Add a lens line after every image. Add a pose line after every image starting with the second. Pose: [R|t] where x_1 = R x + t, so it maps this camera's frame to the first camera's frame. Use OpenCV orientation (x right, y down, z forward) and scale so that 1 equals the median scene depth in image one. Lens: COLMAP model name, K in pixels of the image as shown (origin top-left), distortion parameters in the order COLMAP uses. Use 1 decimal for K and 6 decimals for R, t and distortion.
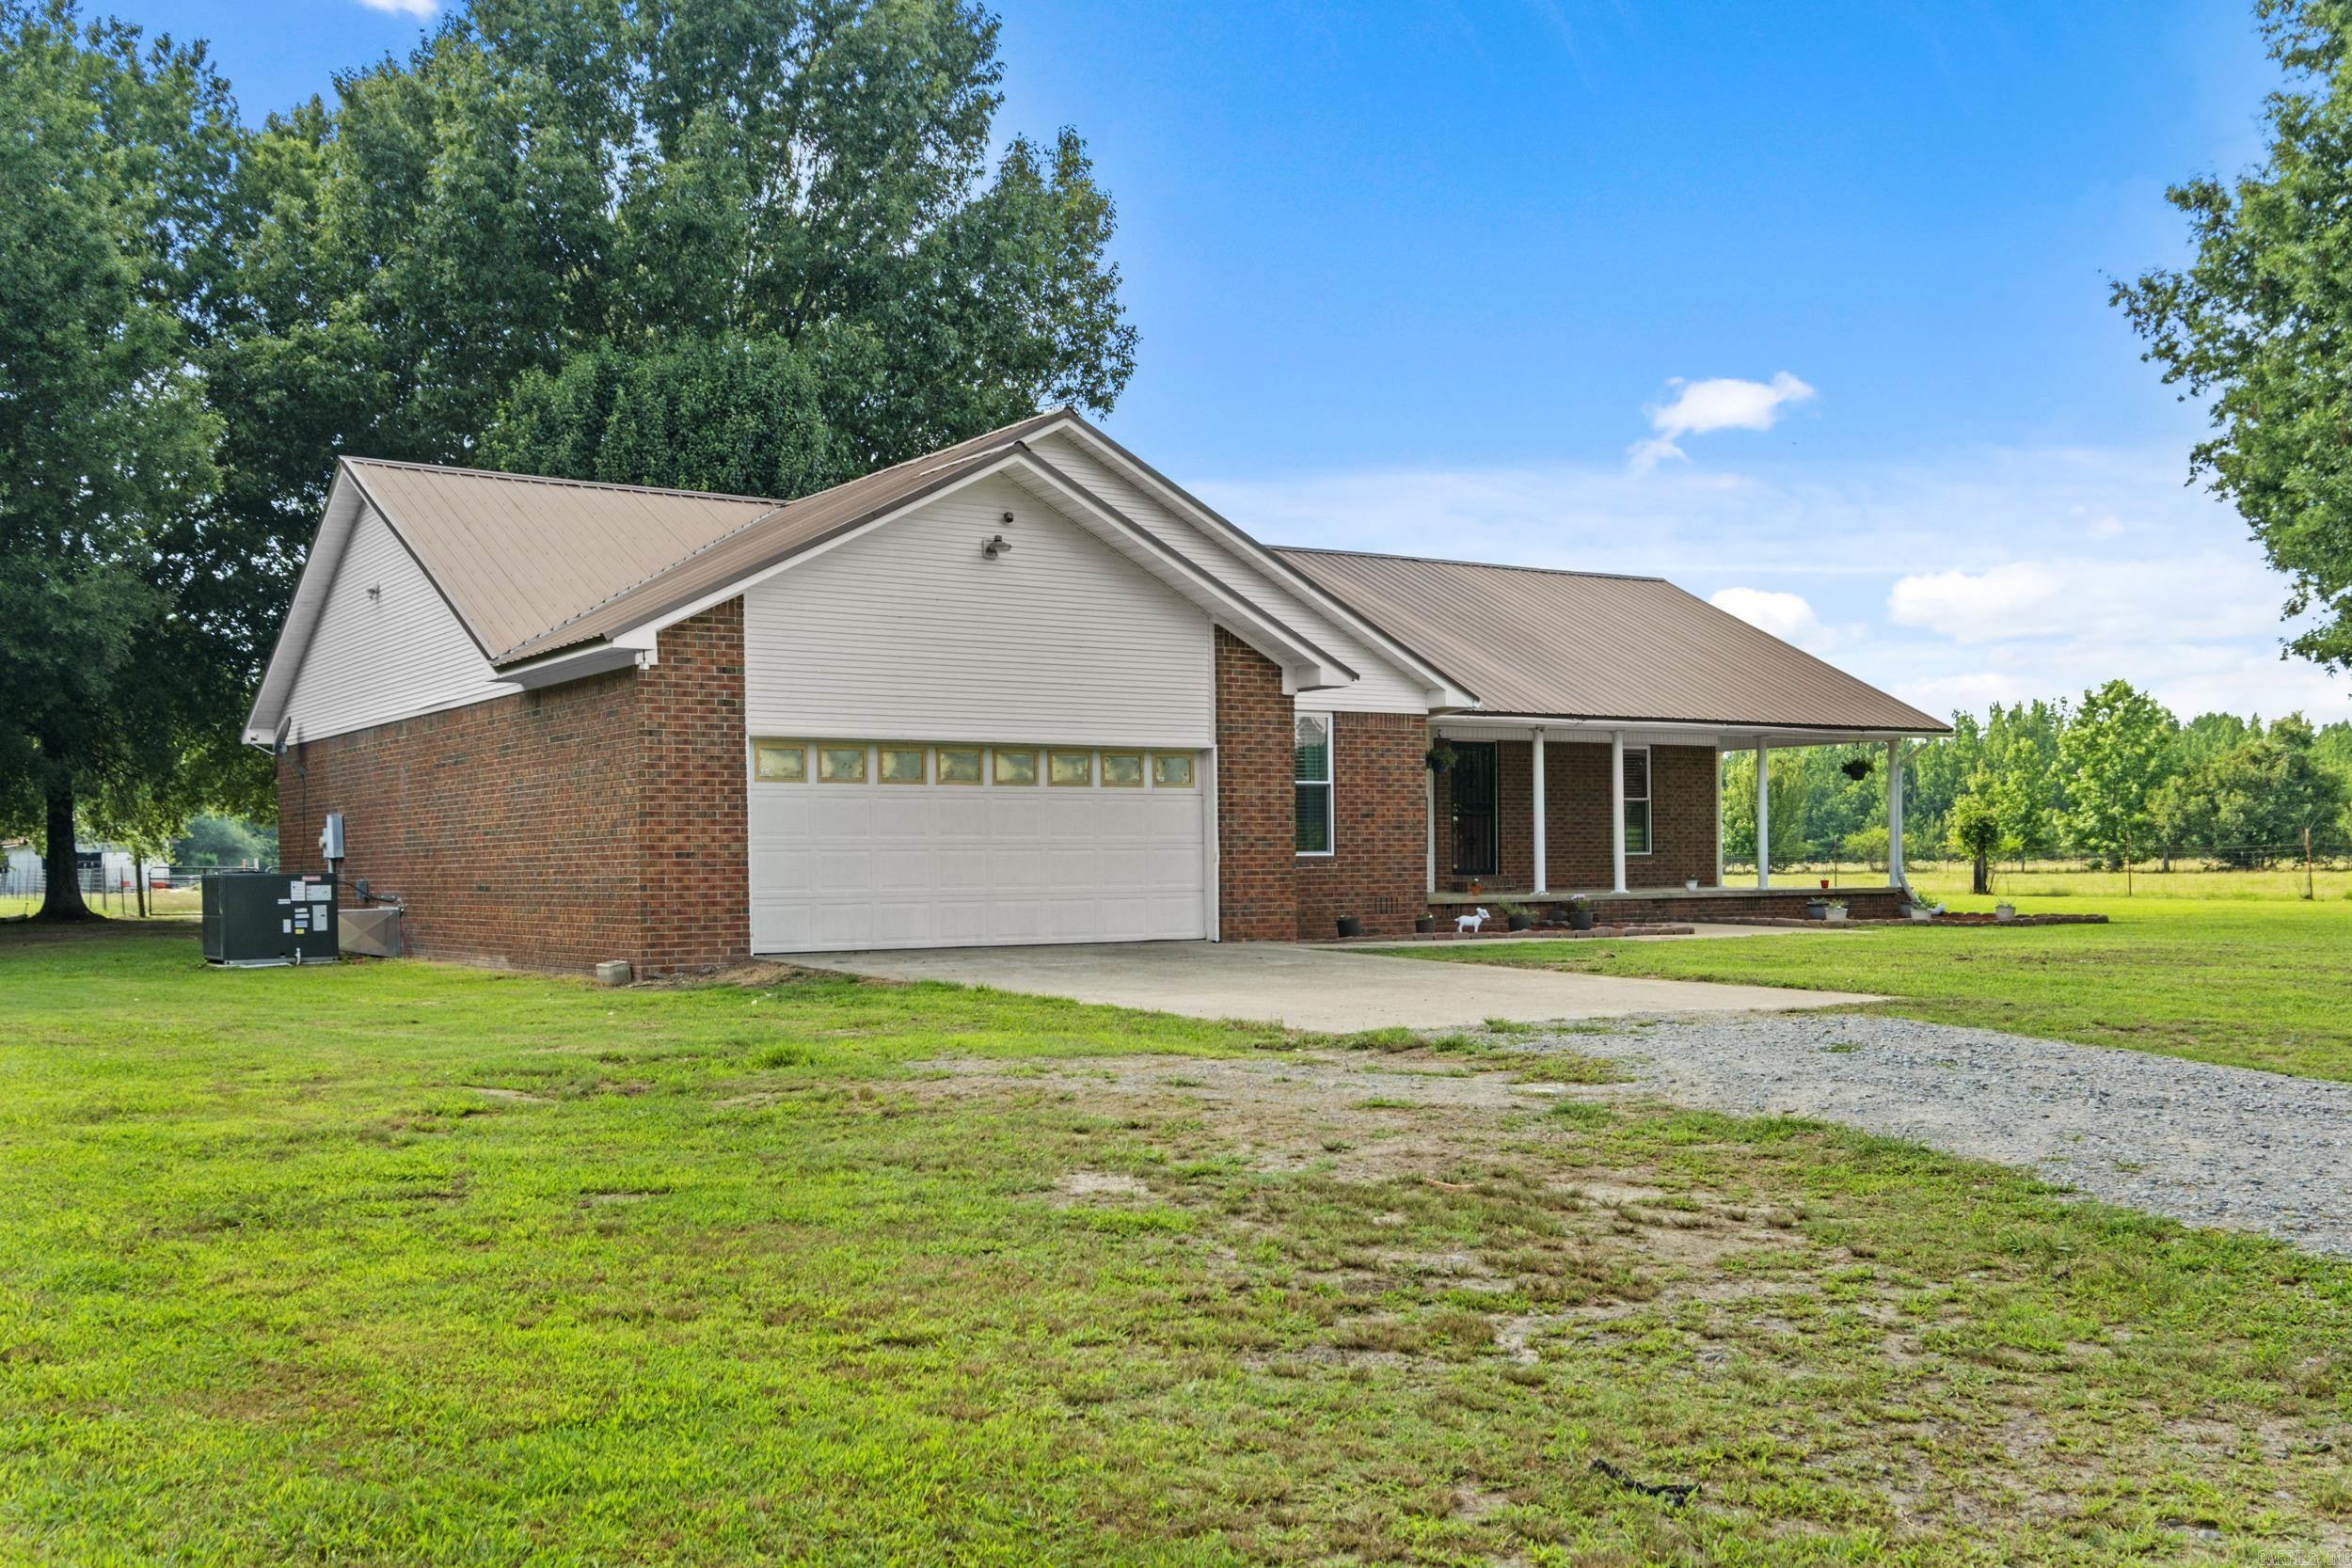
lens RADIAL K [[2183.6, 0, 1177.5], [0, 2183.6, 789.4], [0, 0, 1]] dist [0.008302, 0.000000]
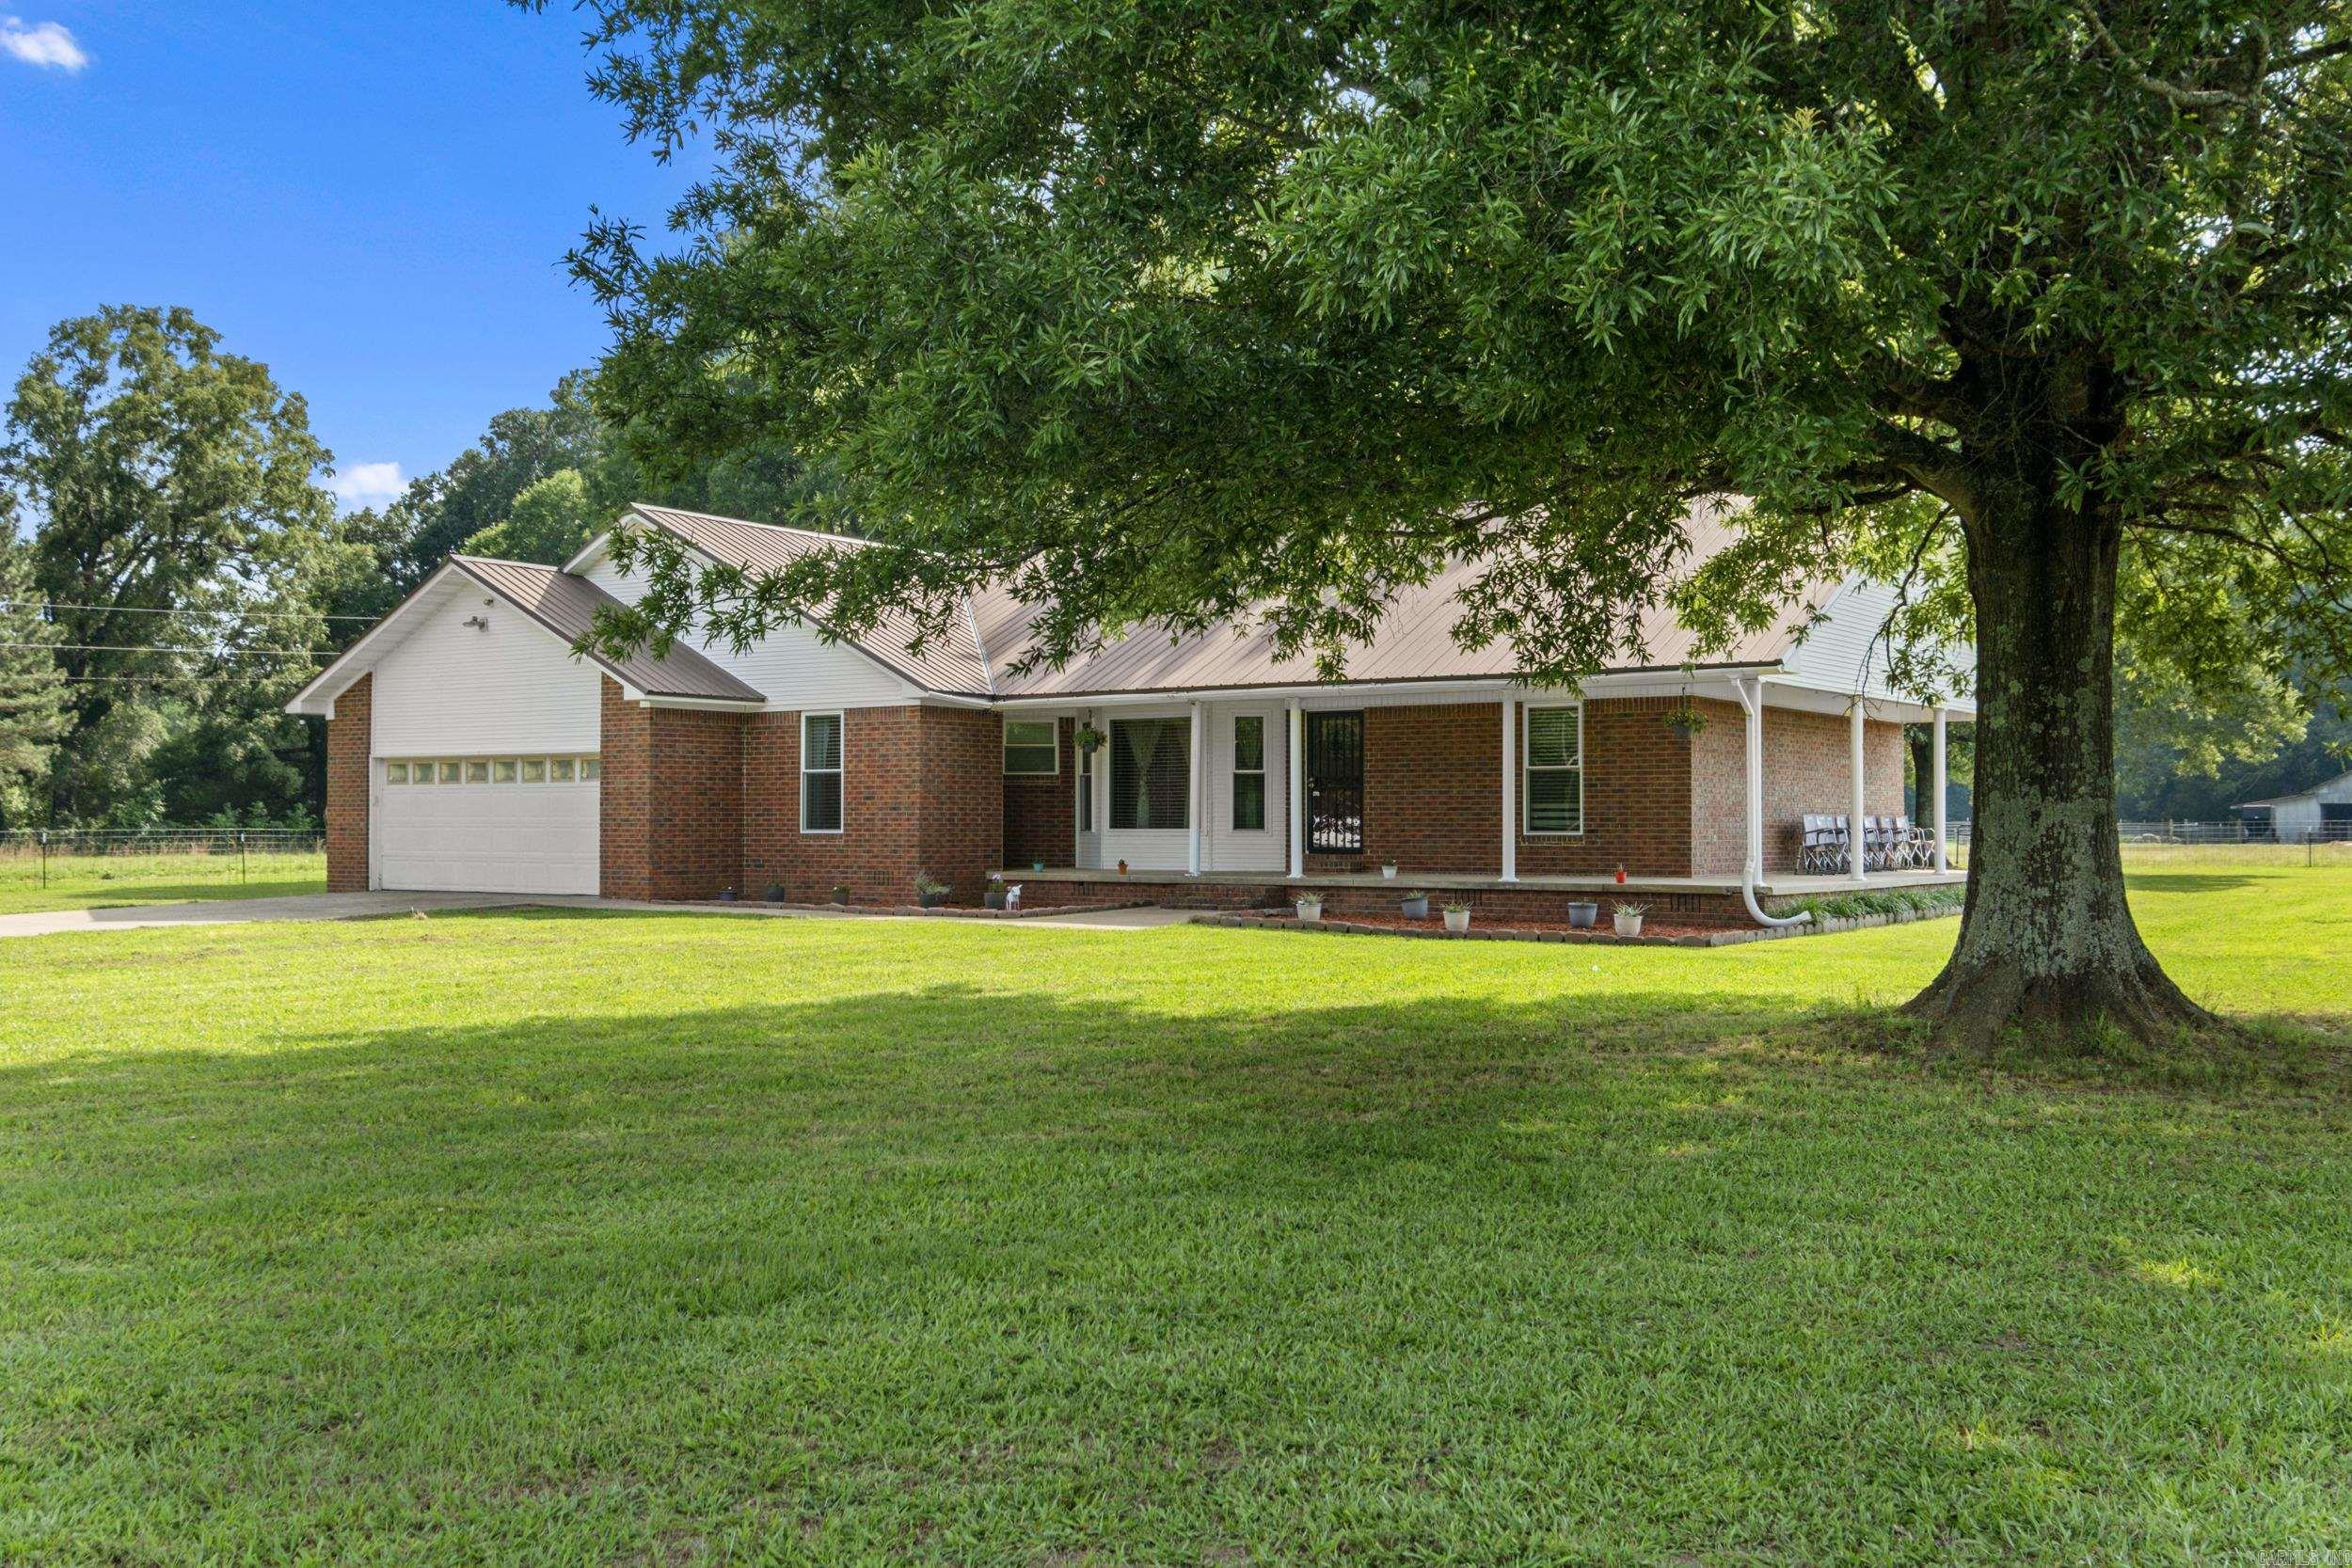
lens RADIAL K [[2183.6, 0, 1174.5], [0, 2183.6, 781.8], [0, 0, 1]] dist [0.008302, 0.000000]
pose [[0.339958, -0.004858, -0.940428, 1.380635], [0.029000, 0.999565, 0.005319, 0.002353], [0.939993, -0.029081, 0.339951, 0.876902]]
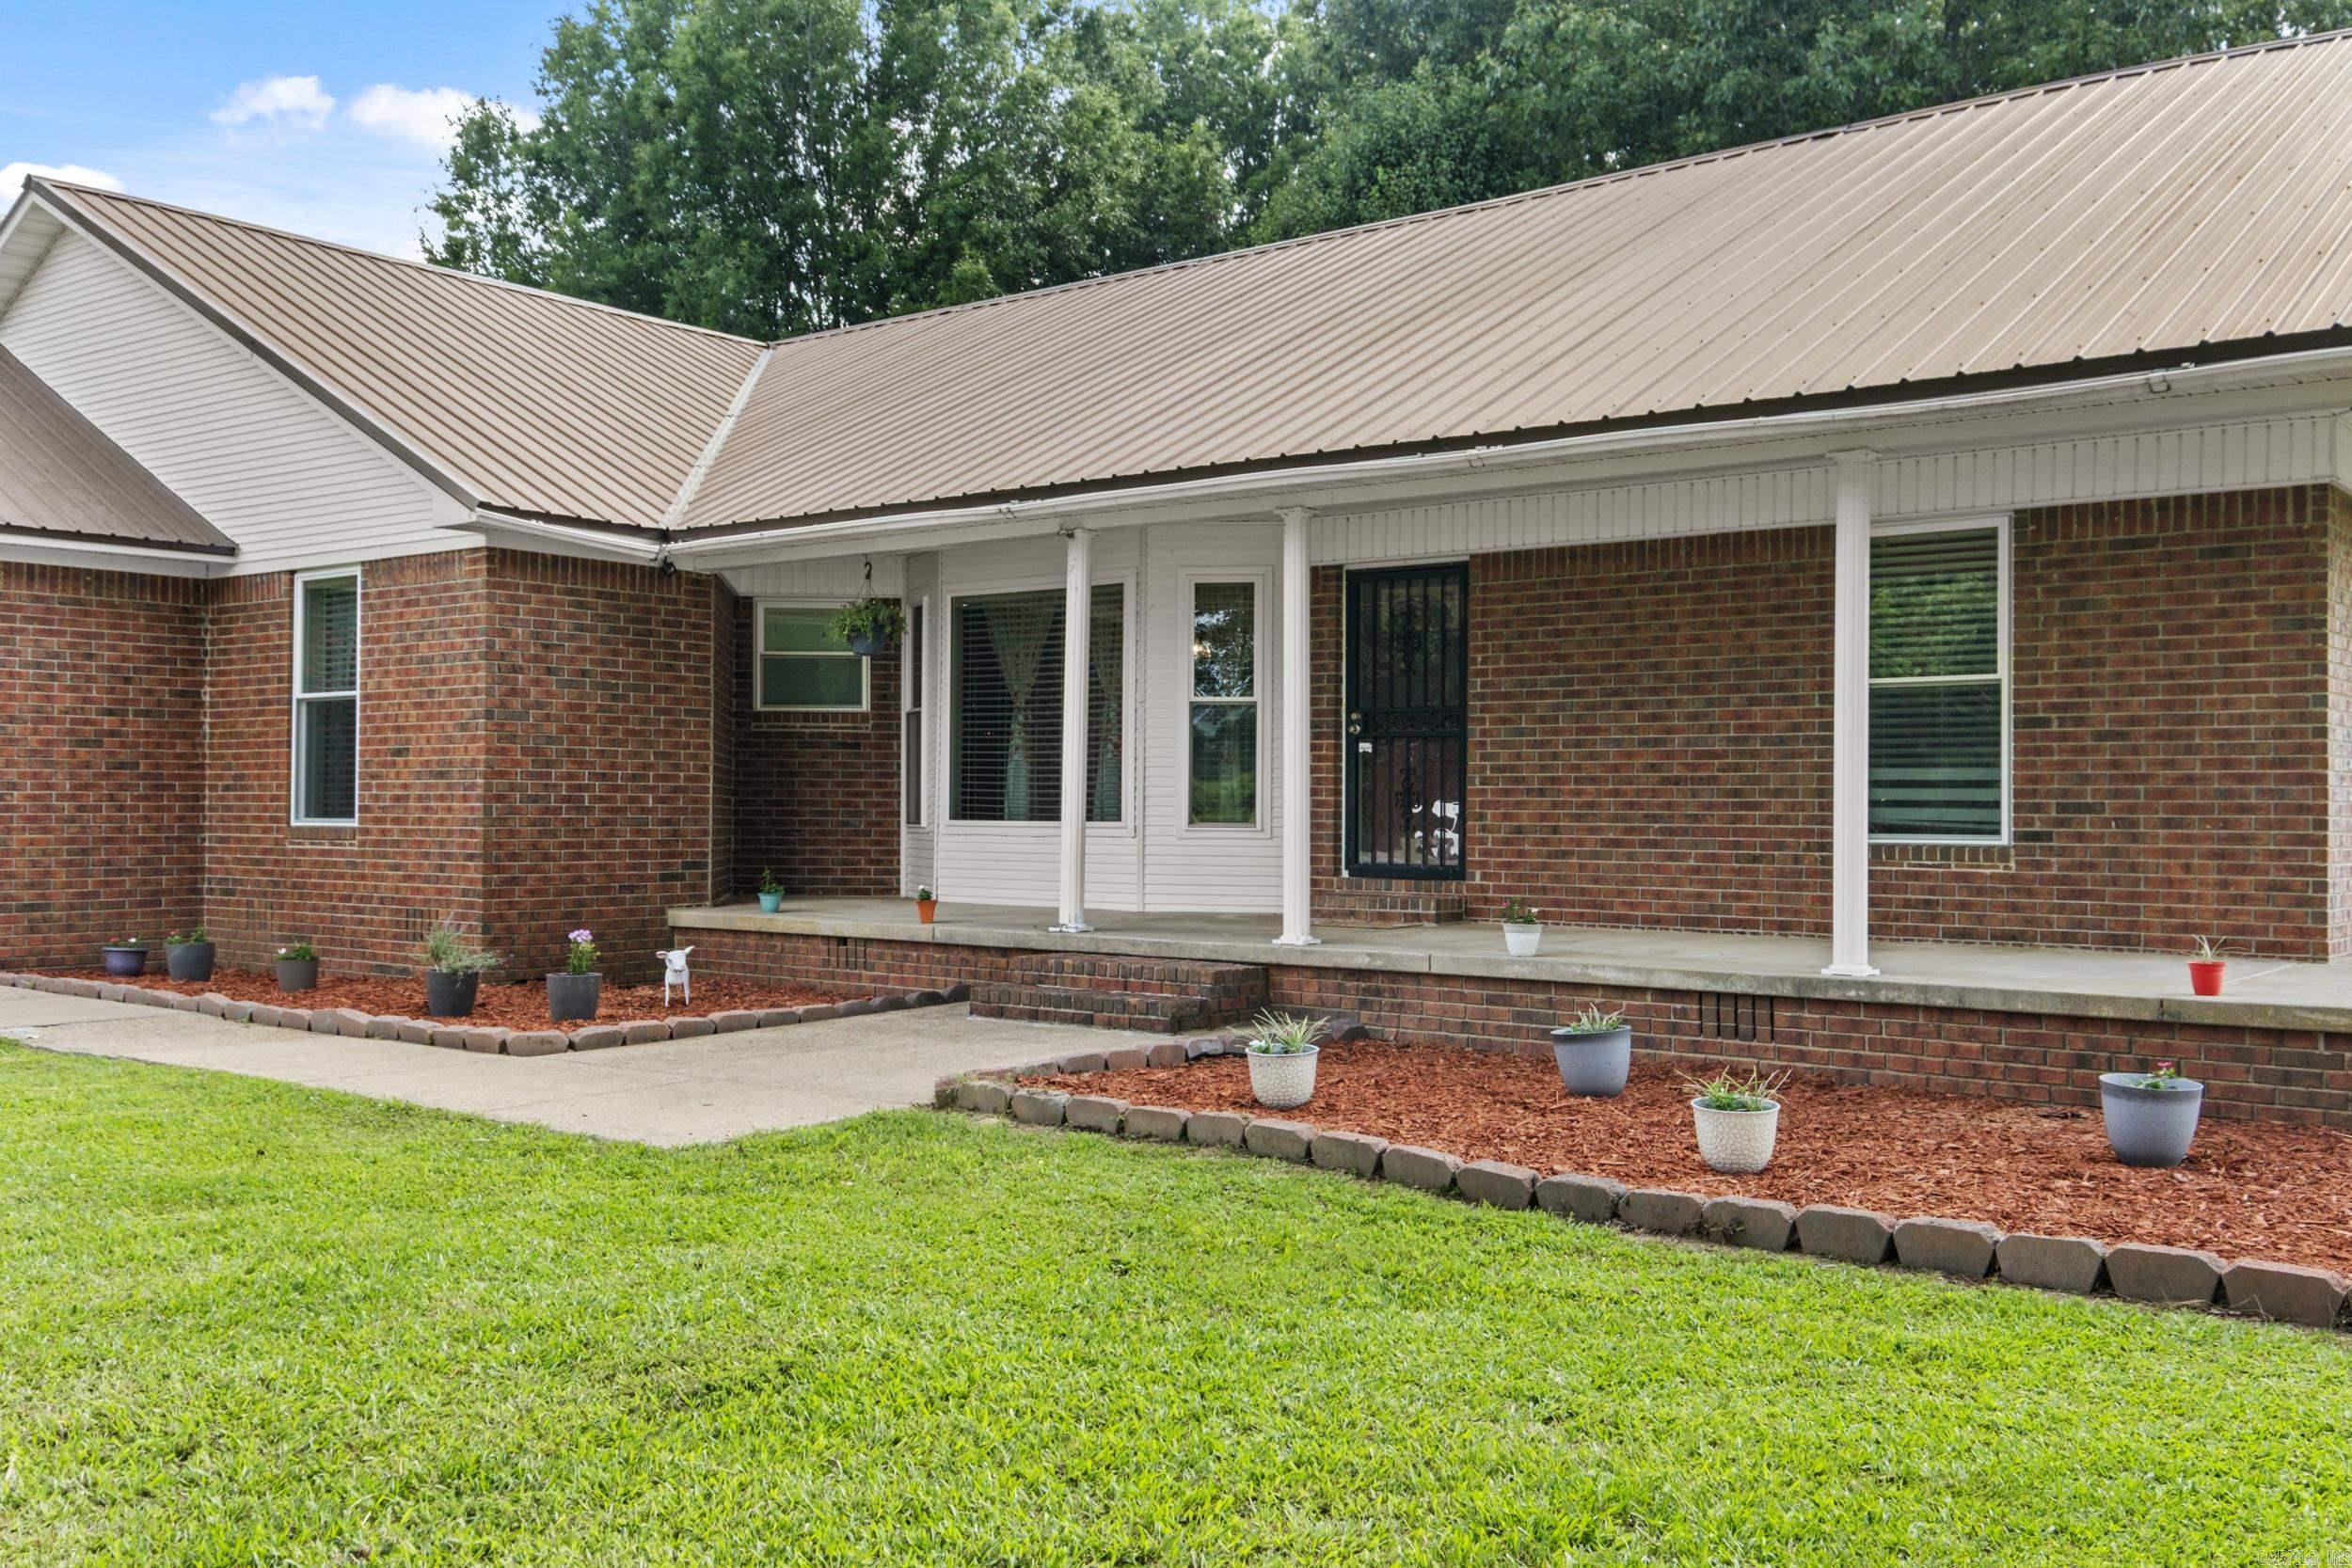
lens RADIAL K [[2183.6, 0, 1179.5], [0, 2183.6, 790.8], [0, 0, 1]] dist [0.008302, 0.000000]
pose [[0.282973, 0.007026, -0.959102, 0.741237], [0.022697, 0.999644, 0.014020, 0.020928], [0.958859, -0.025735, 0.282713, 1.182159]]
